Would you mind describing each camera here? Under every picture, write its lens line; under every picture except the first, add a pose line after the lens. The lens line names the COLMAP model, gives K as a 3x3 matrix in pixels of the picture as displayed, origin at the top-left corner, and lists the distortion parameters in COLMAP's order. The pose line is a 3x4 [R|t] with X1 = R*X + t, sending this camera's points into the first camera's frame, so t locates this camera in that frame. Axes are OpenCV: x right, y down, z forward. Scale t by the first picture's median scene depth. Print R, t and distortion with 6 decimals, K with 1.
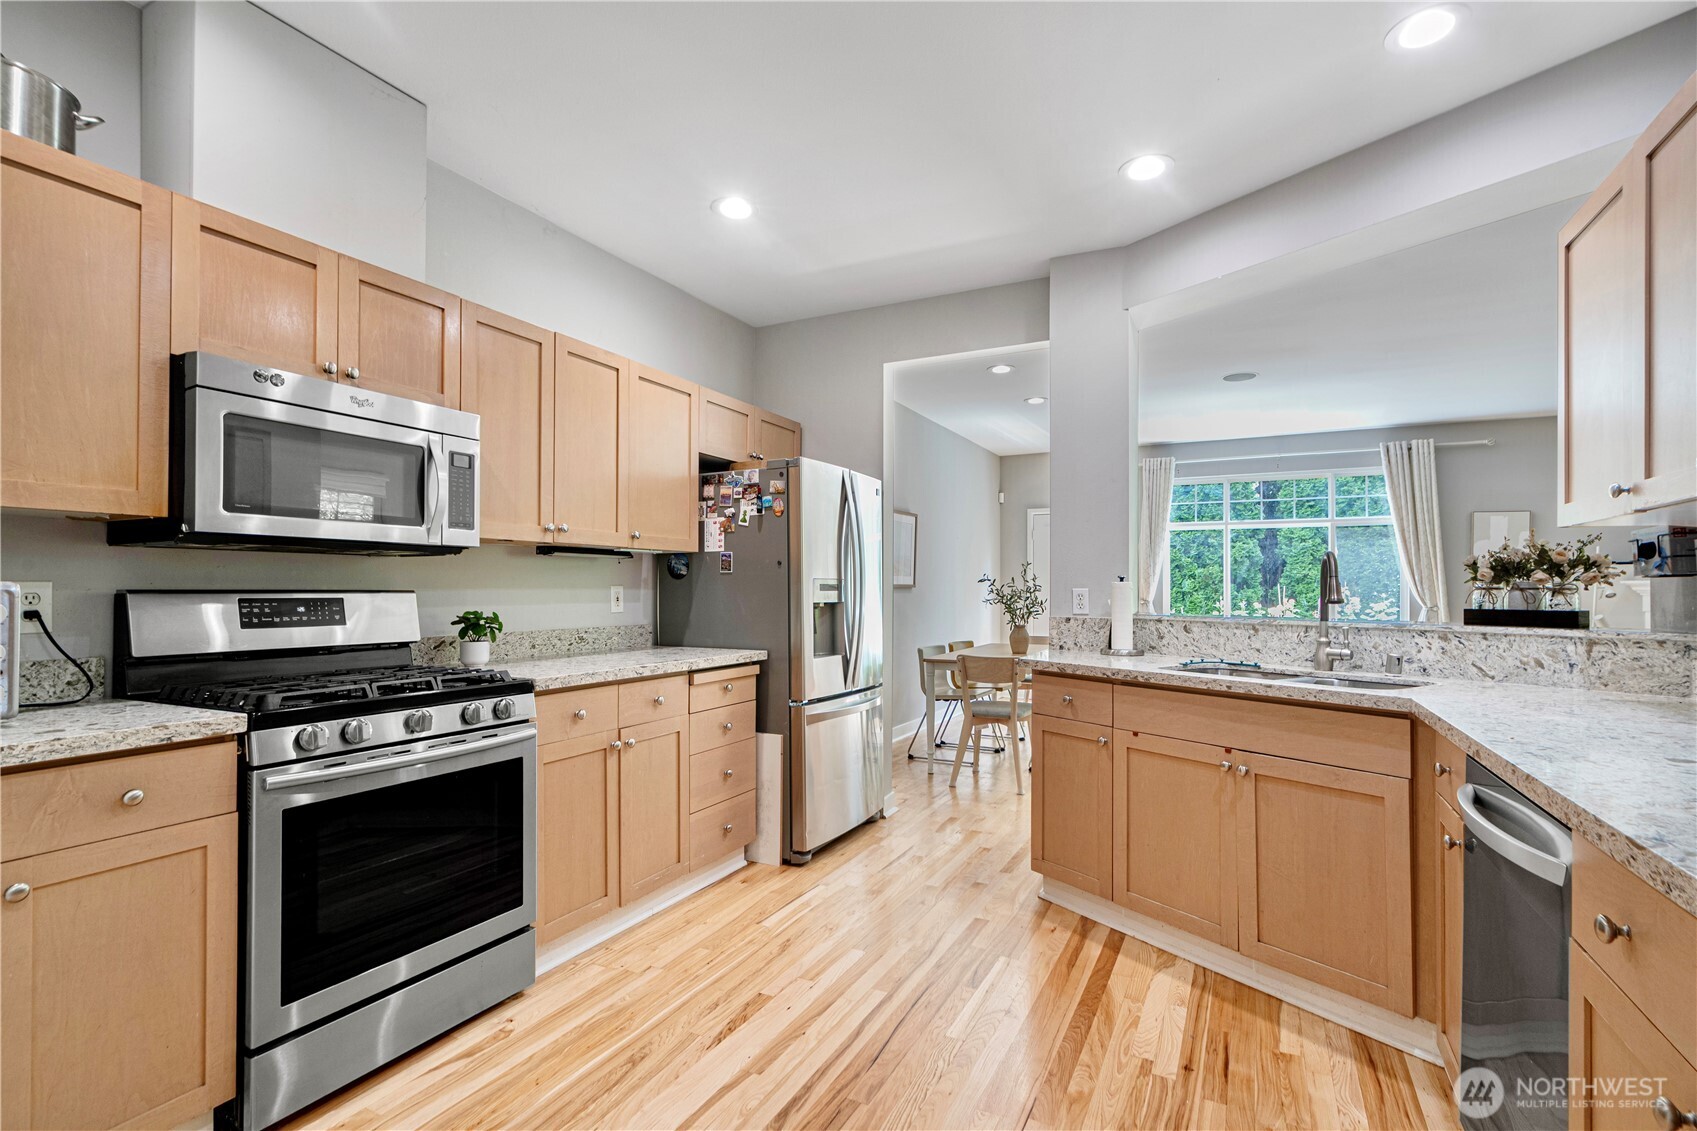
lens RADIAL K [[805.8, 0, 848.4], [0, 805.8, 582.7], [0, 0, 1]] dist [0.001282, 0.000707]
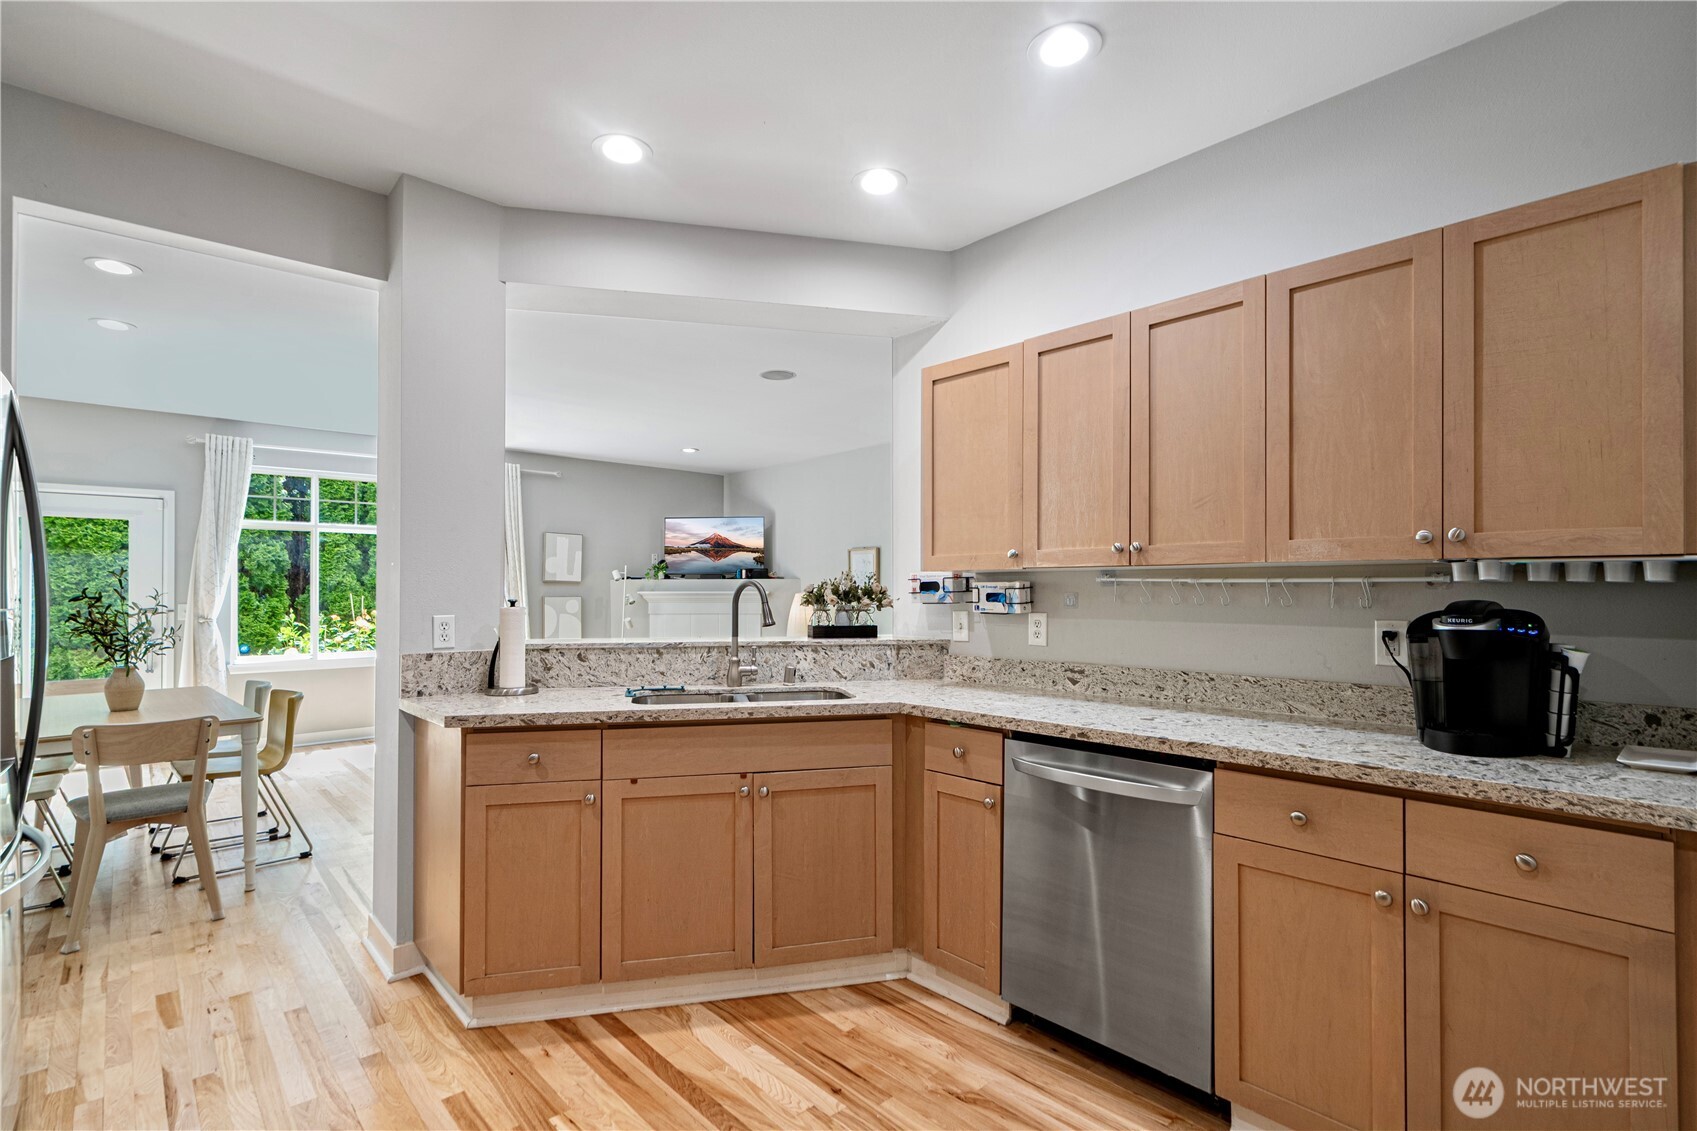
lens RADIAL K [[805.8, 0, 848.4], [0, 805.8, 582.7], [0, 0, 1]] dist [0.001282, 0.000707]
pose [[0.355352, 0.007340, 0.934704, -0.399276], [-0.005364, 0.999969, -0.005813, -0.029020], [-0.934717, -0.002948, 0.355380, 0.462133]]
